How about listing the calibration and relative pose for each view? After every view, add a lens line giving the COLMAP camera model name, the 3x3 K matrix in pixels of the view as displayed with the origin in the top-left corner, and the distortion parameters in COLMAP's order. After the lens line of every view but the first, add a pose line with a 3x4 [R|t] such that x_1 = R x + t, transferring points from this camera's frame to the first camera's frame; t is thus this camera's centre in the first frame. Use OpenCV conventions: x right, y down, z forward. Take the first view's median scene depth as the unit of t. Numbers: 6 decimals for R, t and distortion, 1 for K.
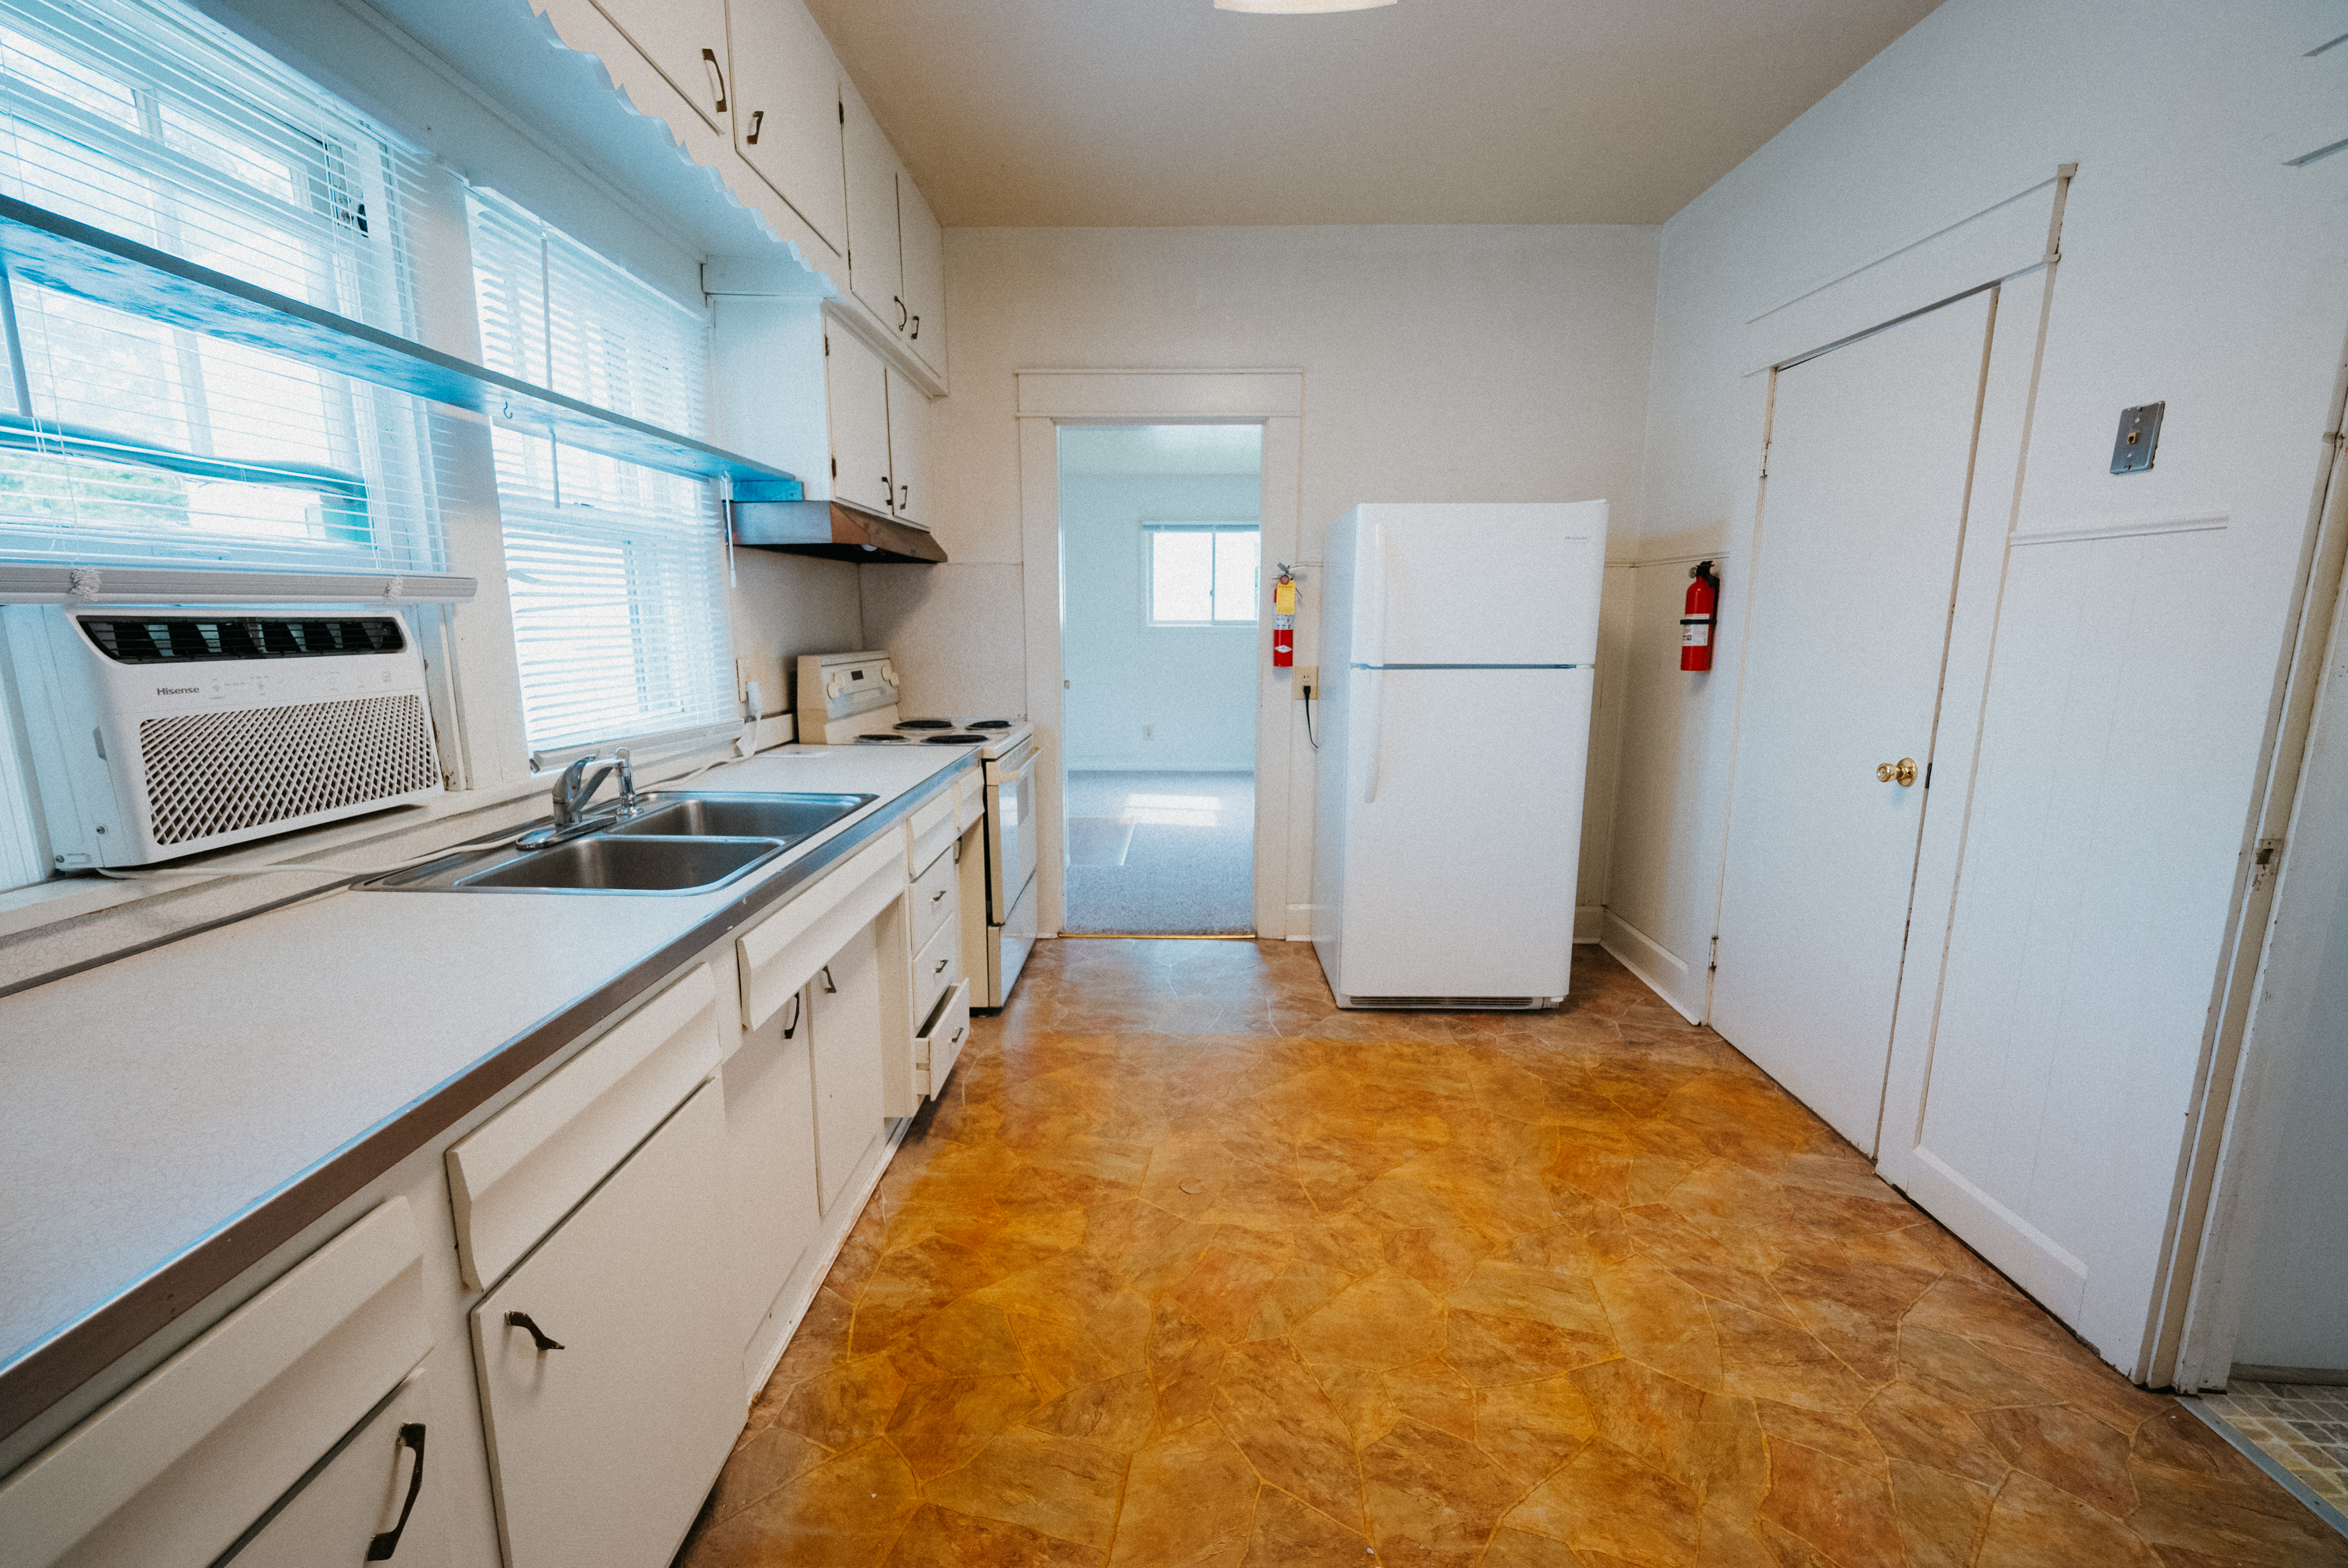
lens RADIAL K [[970.3, 0, 1170.1], [0, 970.3, 793.3], [0, 0, 1]] dist [0.007765, -0.005046]
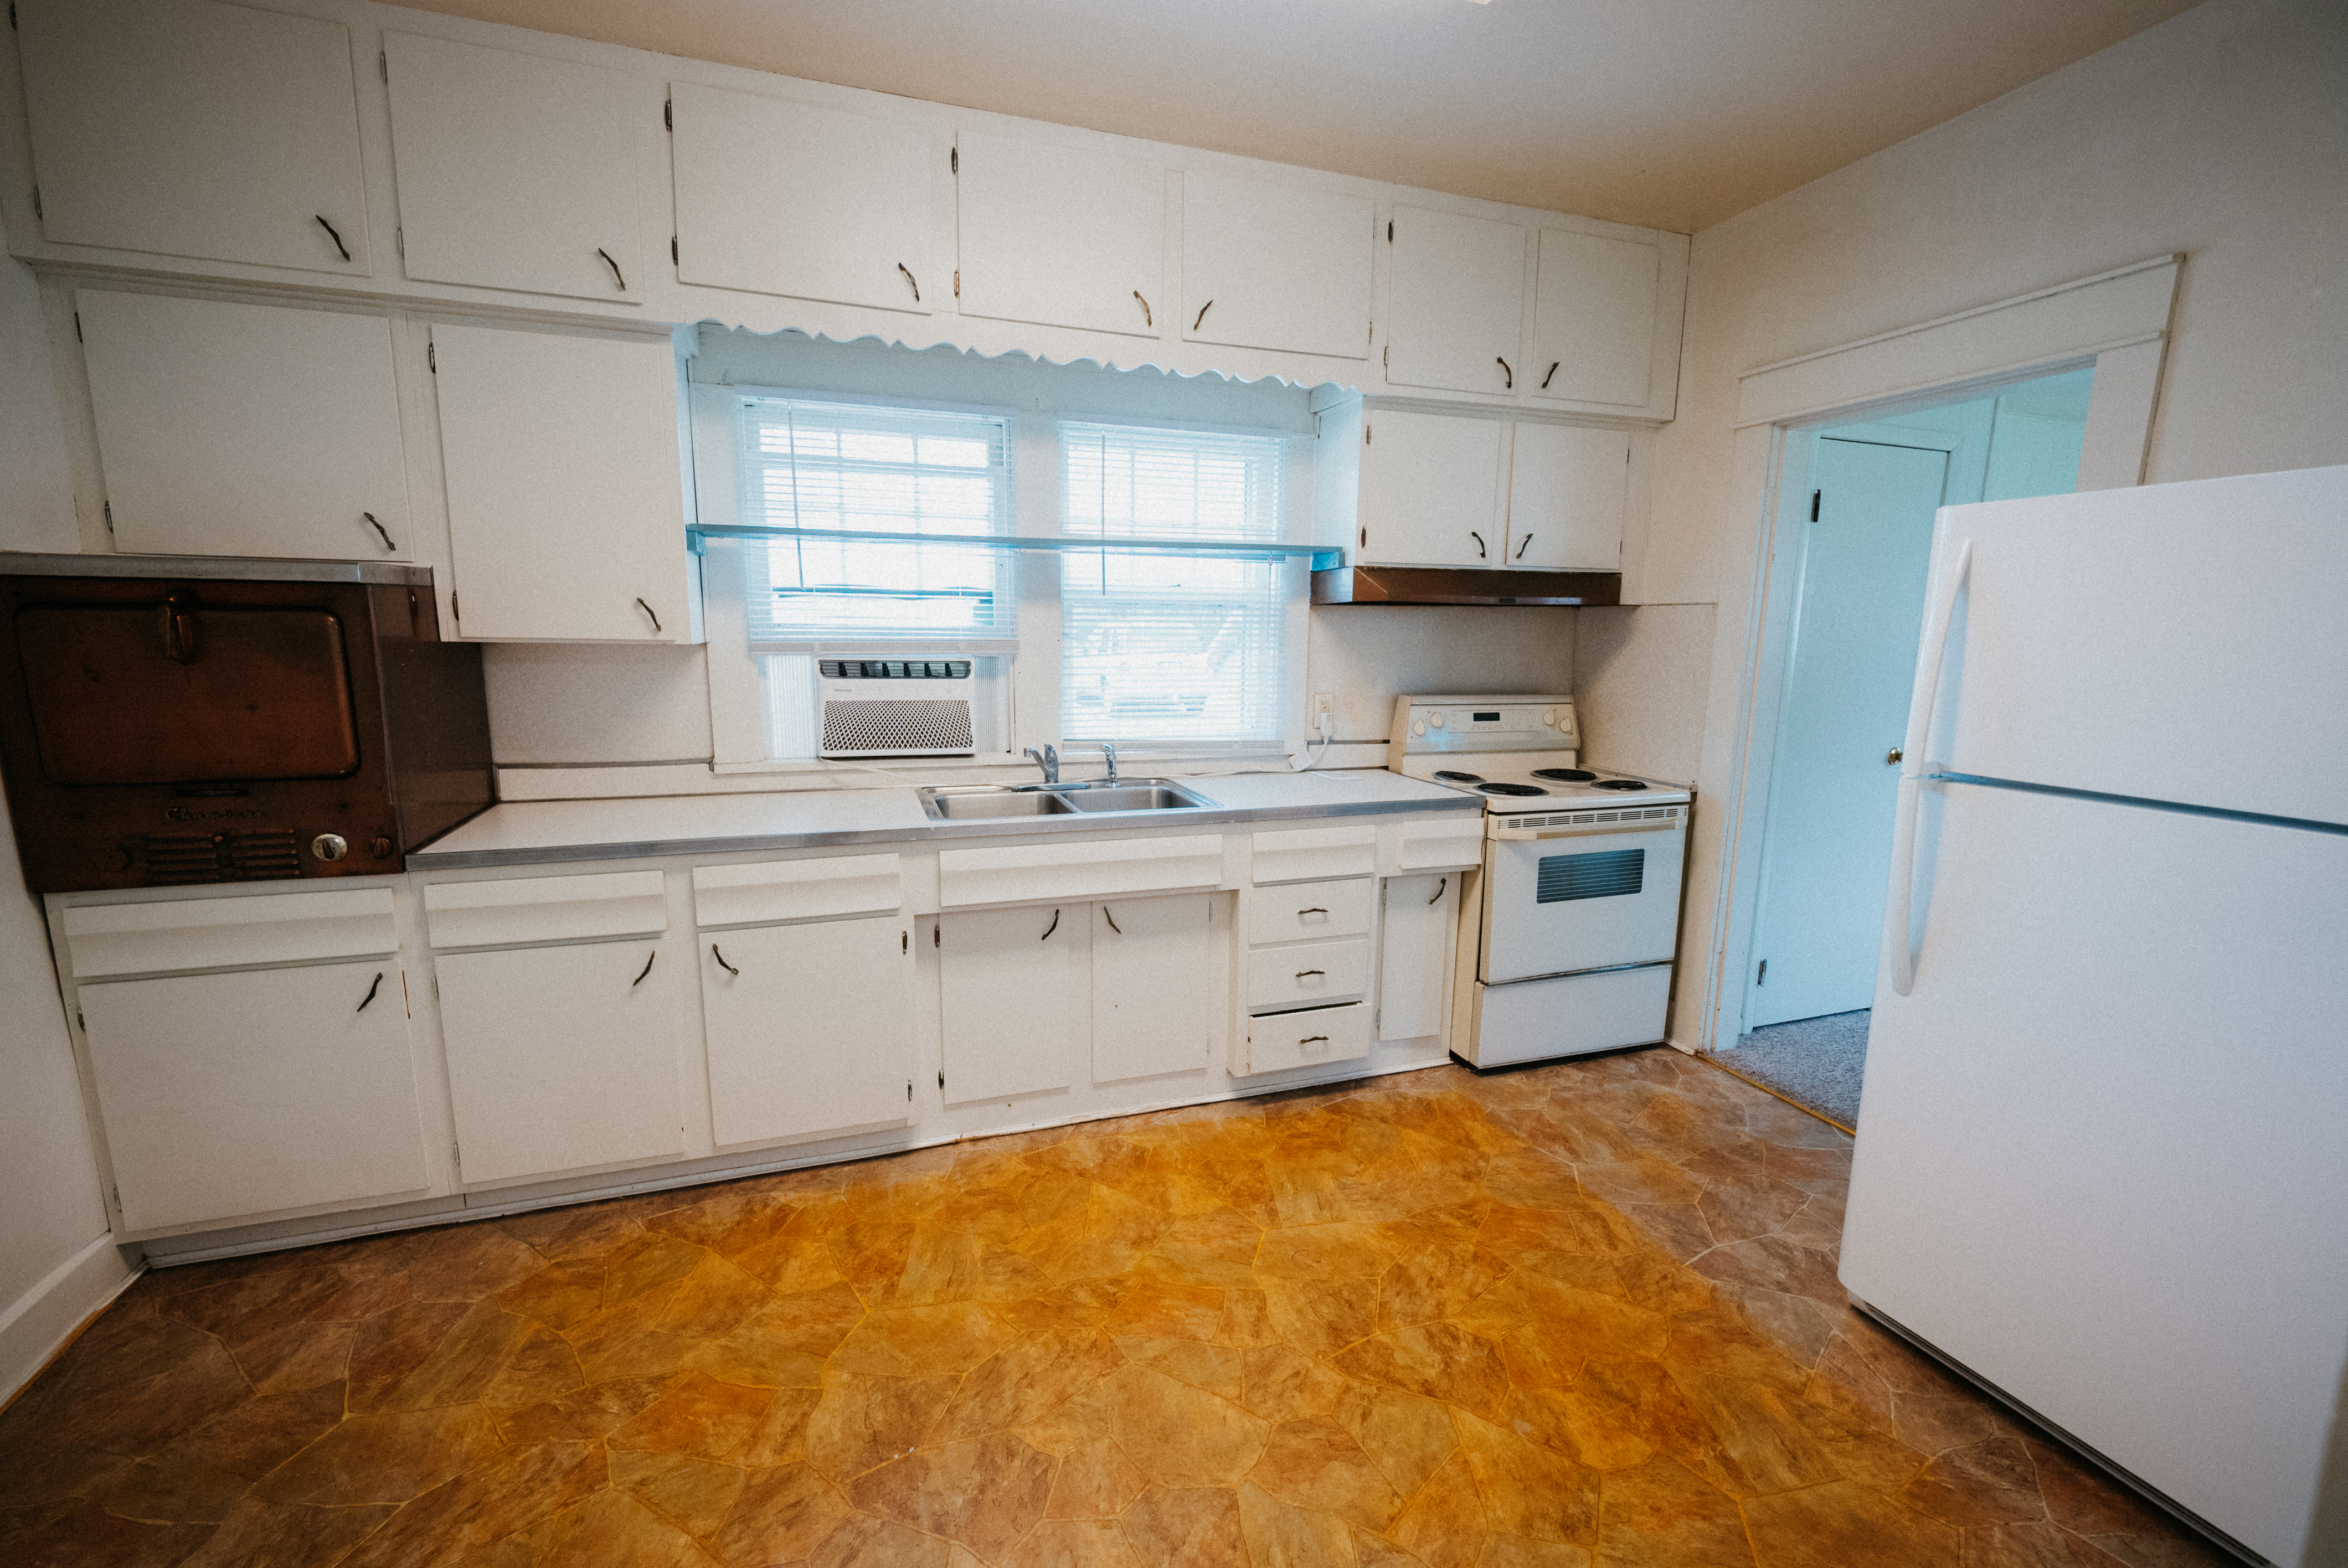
lens RADIAL K [[970.3, 0, 1166.5], [0, 970.3, 793.2], [0, 0, 1]] dist [0.007765, -0.005046]
pose [[0.335540, 0.157392, -0.928785, 0.839331], [-0.178750, 0.978669, 0.101269, -0.130474], [0.924912, 0.132040, 0.356516, 0.481107]]
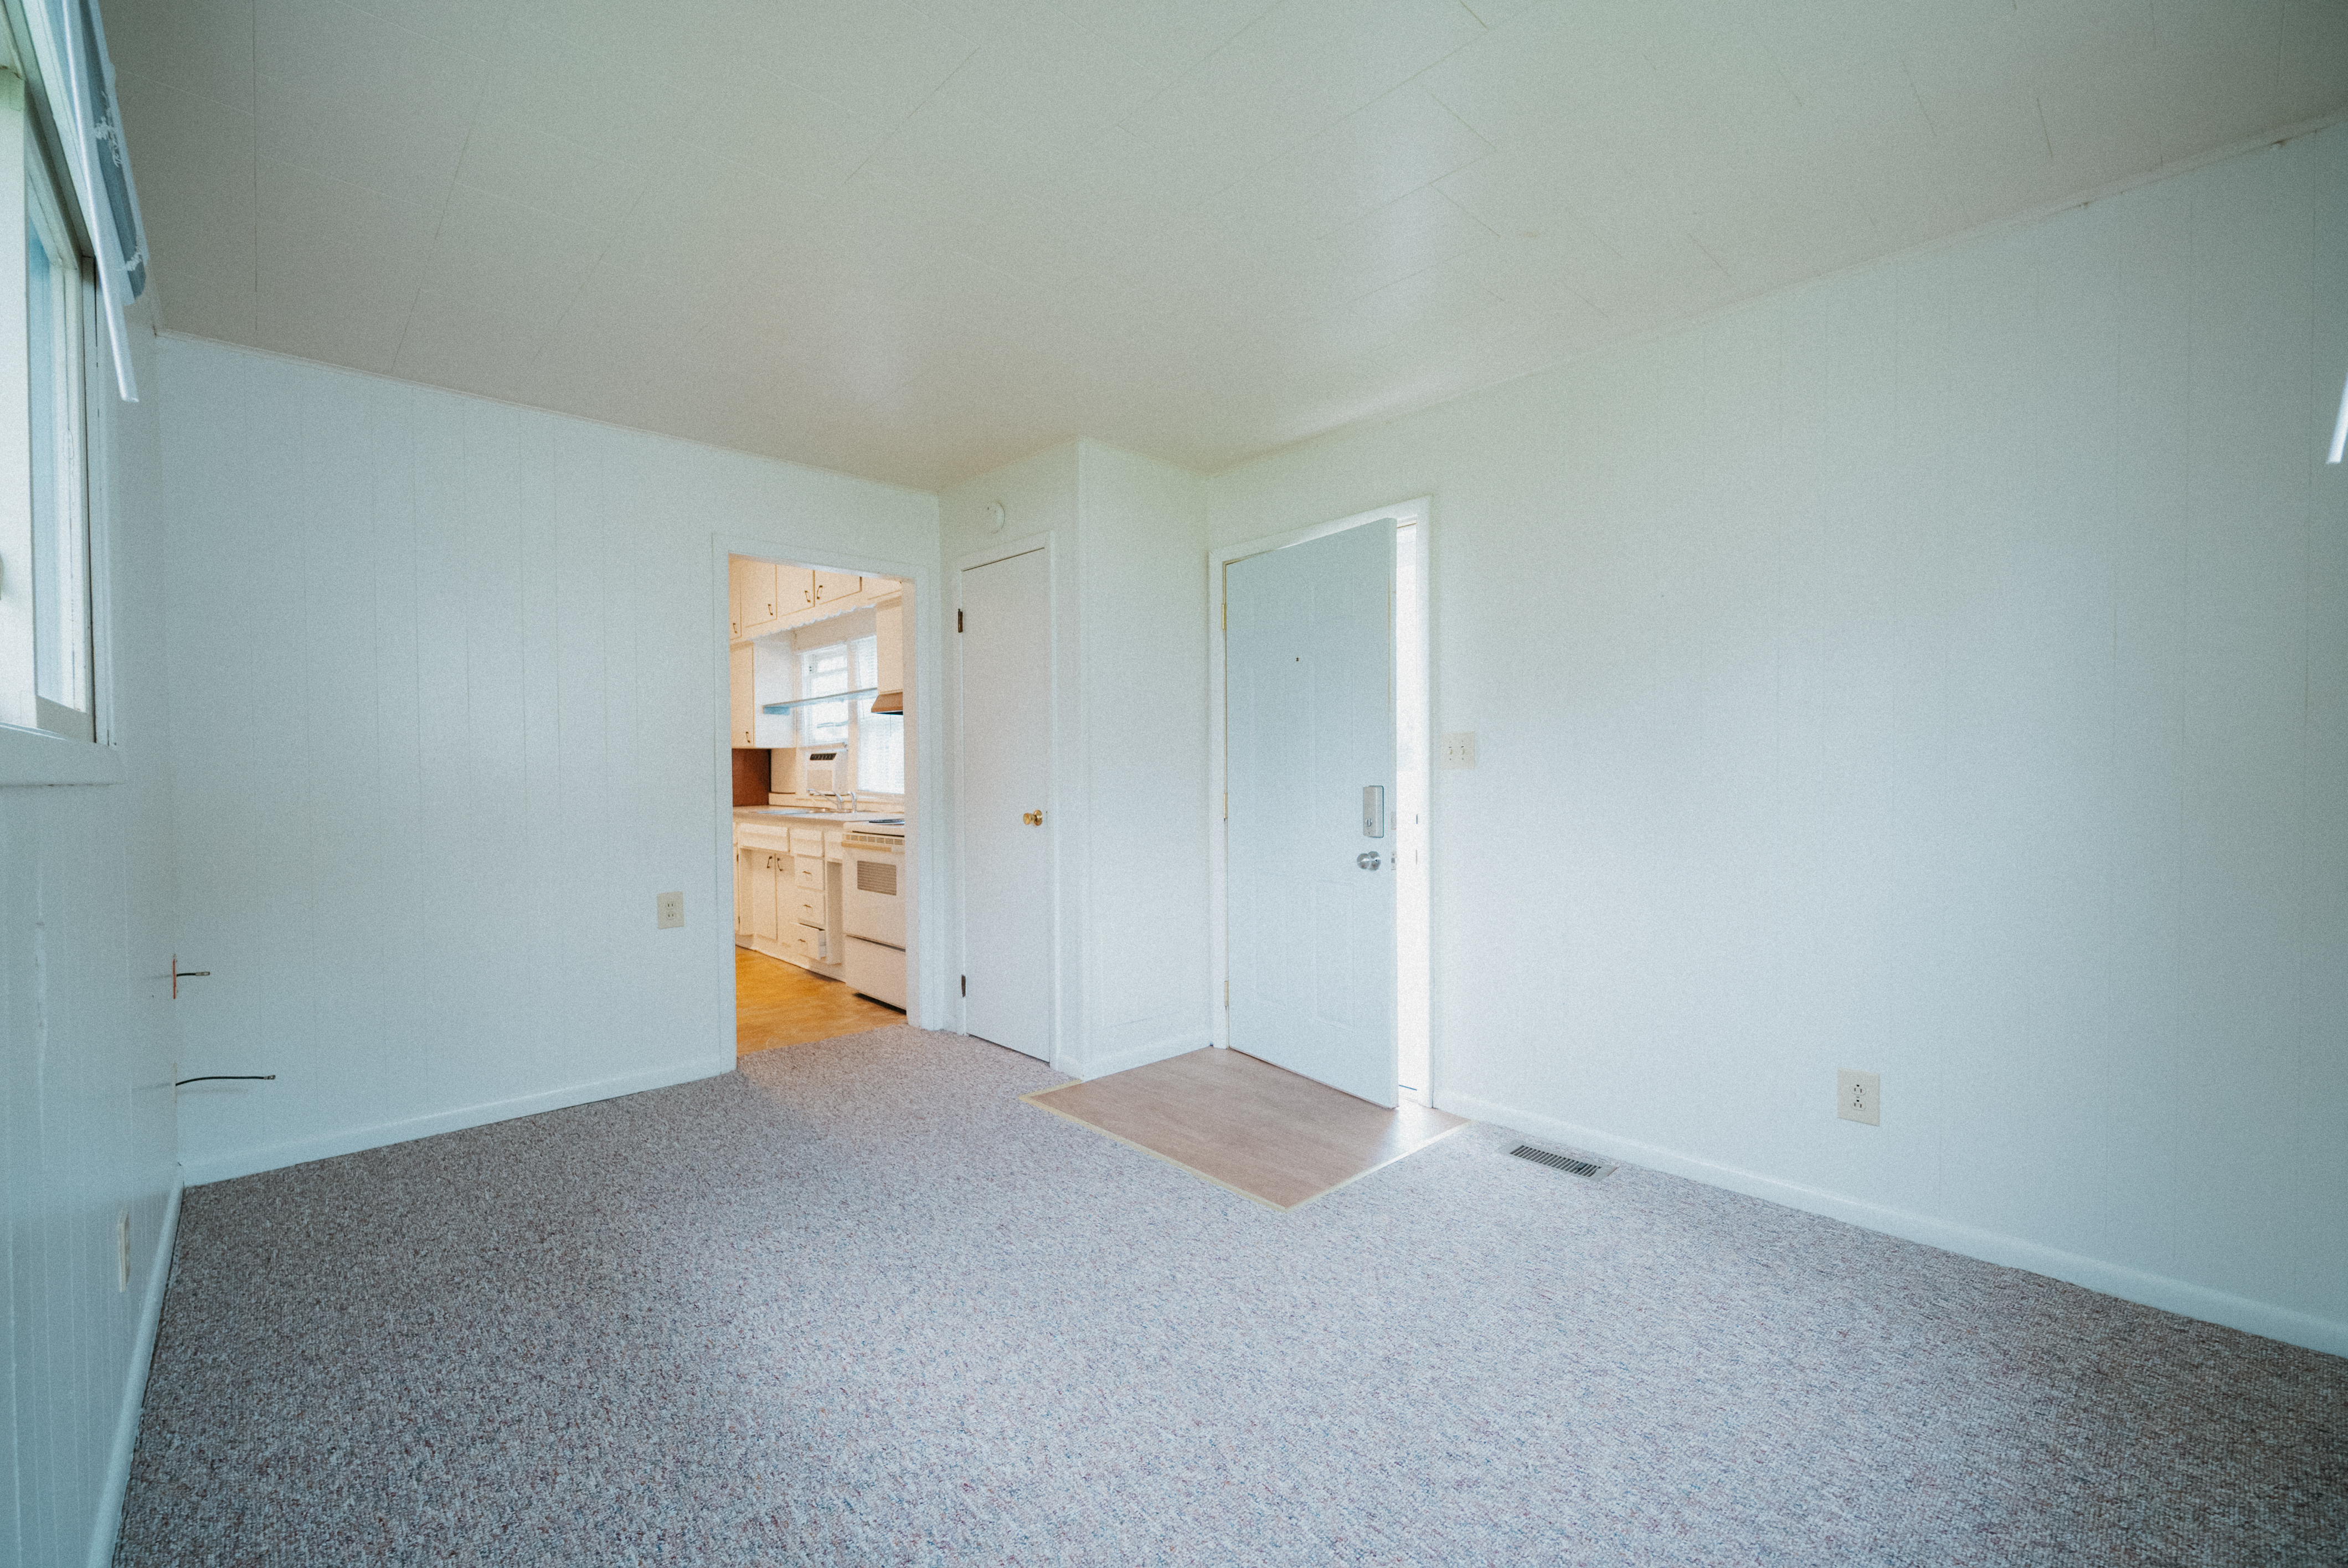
lens RADIAL K [[970.3, 0, 1167.1], [0, 970.3, 780.2], [0, 0, 1]] dist [0.007765, -0.005046]
pose [[-0.723374, 0.012565, -0.690342, 0.791771], [-0.116188, 0.983361, 0.139645, -0.581183], [0.680610, 0.181225, -0.709878, 3.542080]]
